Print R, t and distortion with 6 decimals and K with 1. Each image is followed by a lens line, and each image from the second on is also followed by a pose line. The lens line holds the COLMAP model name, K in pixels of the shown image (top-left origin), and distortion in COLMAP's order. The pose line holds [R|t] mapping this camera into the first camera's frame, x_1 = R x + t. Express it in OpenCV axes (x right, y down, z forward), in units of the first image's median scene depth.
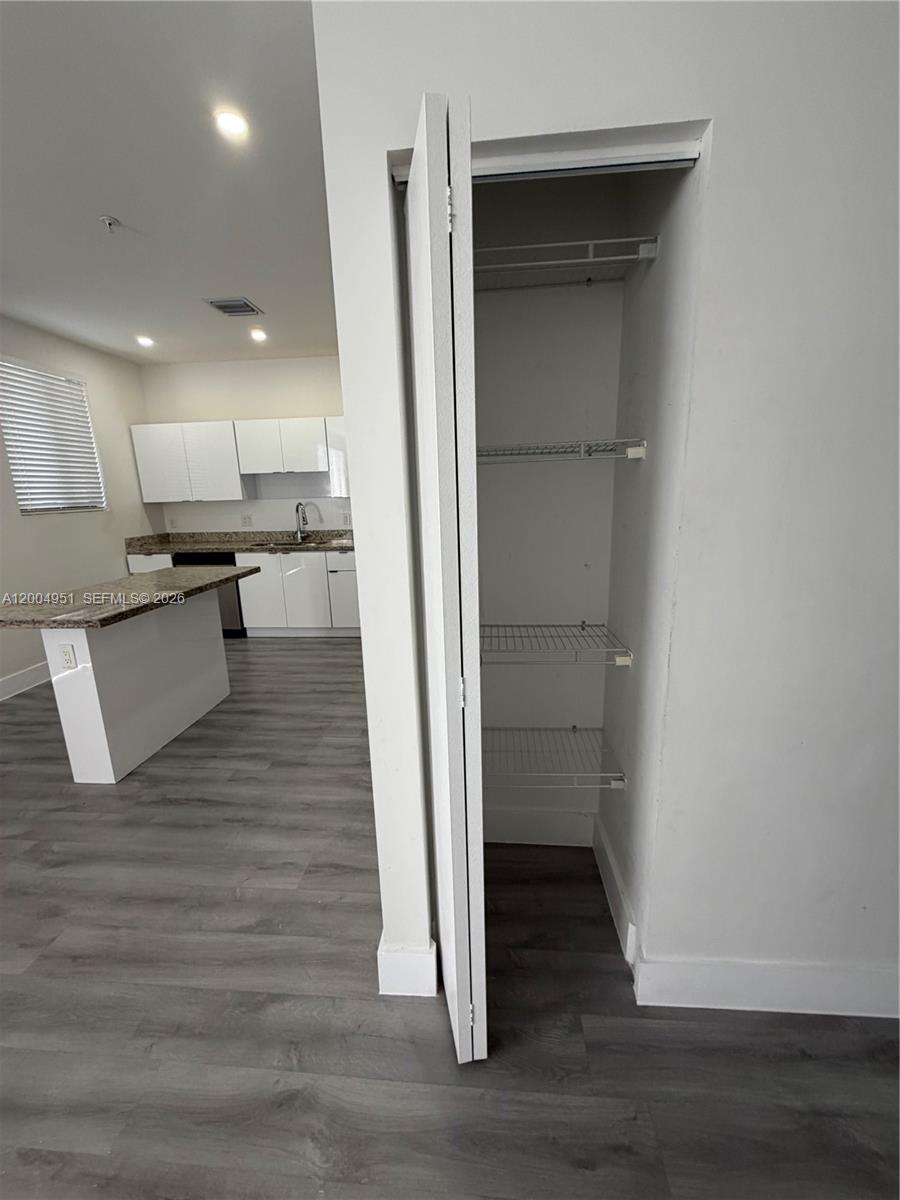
lens RADIAL K [[485.1, 0, 451.5], [0, 485.1, 599.2], [0, 0, 1]] dist [0.001534, -0.000029]
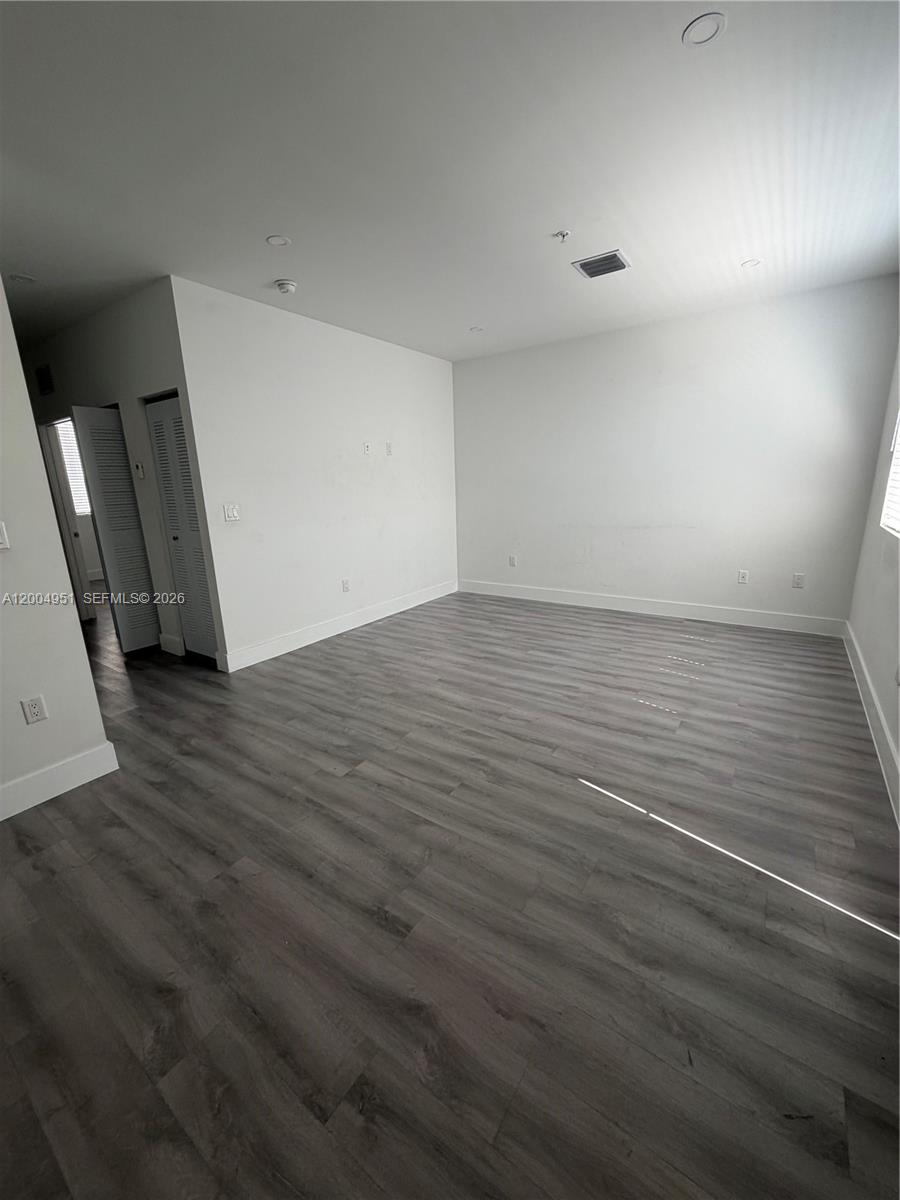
lens RADIAL K [[485.1, 0, 449.9], [0, 485.1, 600.7], [0, 0, 1]] dist [0.001534, -0.000029]
pose [[-0.861753, -0.073398, 0.501990, -1.785766], [0.163371, 0.896624, 0.411552, -0.247232], [-0.480304, 0.436667, -0.760678, 1.305041]]
